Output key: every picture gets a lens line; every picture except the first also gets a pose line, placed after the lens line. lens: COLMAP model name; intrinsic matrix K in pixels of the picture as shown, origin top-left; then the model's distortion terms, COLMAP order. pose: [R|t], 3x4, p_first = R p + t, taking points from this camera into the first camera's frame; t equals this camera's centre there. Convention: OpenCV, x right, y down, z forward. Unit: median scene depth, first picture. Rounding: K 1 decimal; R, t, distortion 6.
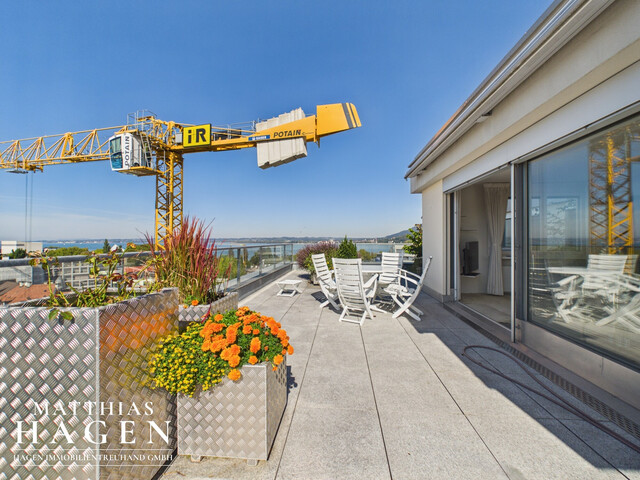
lens RADIAL K [[258.6, 0, 319.5], [0, 258.6, 239.8], [0, 0, 1]] dist [0.000396, -0.000145]
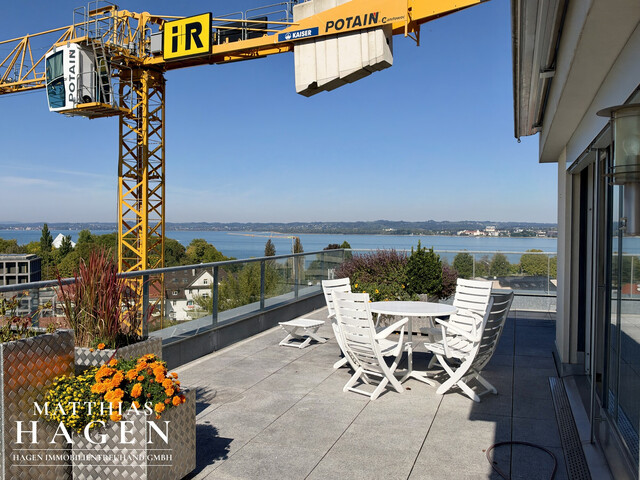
lens RADIAL K [[567.5, 0, 318.7], [0, 567.5, 237.3], [0, 0, 1]] dist [0.132571, -0.285593]
pose [[0.969240, 0.010994, -0.245870, 0.080370], [-0.006058, 0.999765, 0.020824, -0.019656], [0.246042, -0.018694, 0.969079, -0.080847]]
